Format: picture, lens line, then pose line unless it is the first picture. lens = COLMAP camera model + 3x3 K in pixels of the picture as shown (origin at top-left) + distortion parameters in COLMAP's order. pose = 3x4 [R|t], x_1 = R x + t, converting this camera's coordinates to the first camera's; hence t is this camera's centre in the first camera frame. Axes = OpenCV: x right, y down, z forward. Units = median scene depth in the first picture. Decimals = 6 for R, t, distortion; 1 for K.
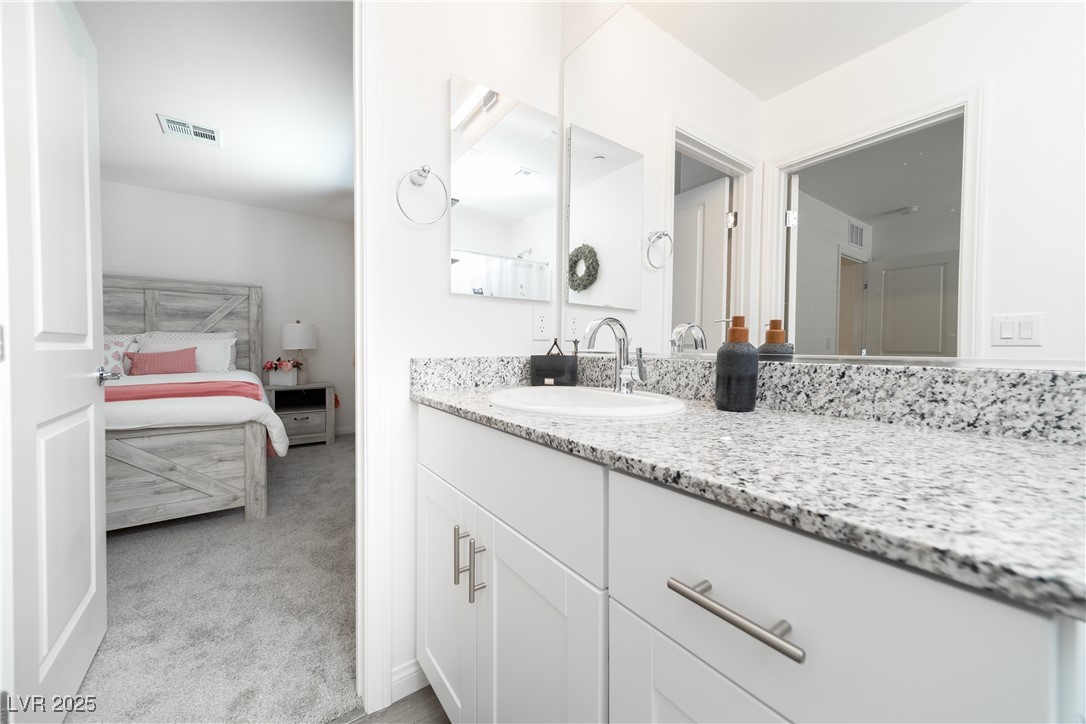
lens RADIAL K [[410.8, 0, 544.1], [0, 410.8, 354.8], [0, 0, 1]] dist [-0.000630, -0.000089]
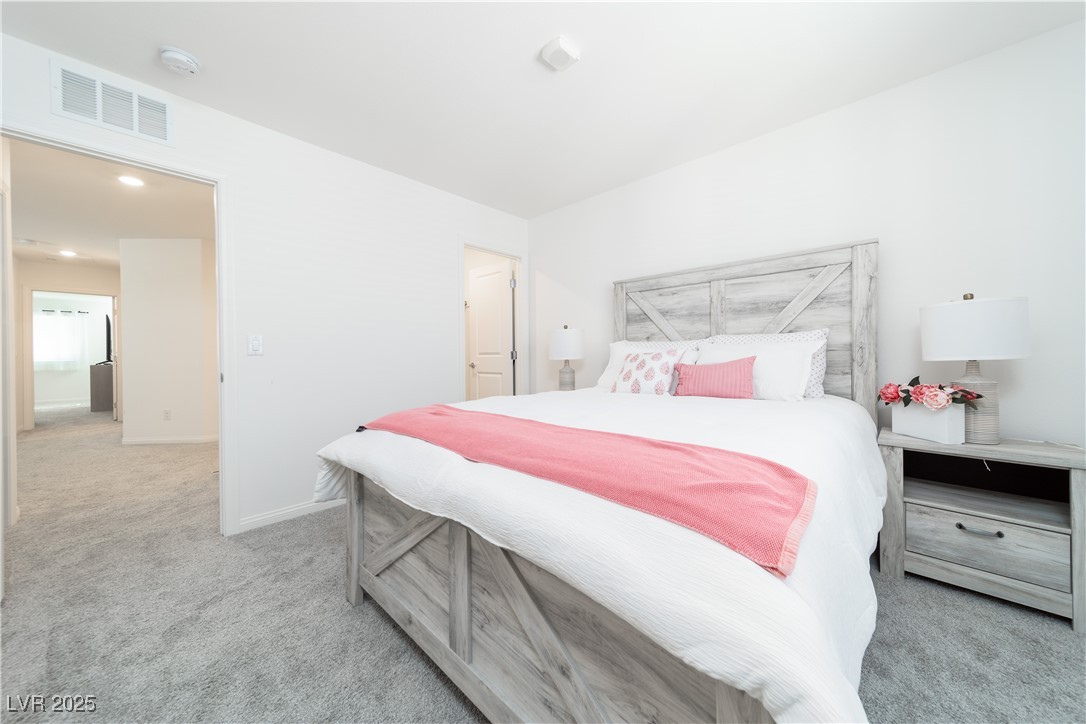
lens RADIAL K [[380.5, 0, 539.7], [0, 380.5, 353.1], [0, 0, 1]] dist [0.010417, 0.000131]
pose [[0.193404, -0.002942, -0.981115, -0.315985], [-0.007144, 0.999965, -0.004407, -0.018099], [0.981093, 0.007862, 0.193376, 0.525577]]
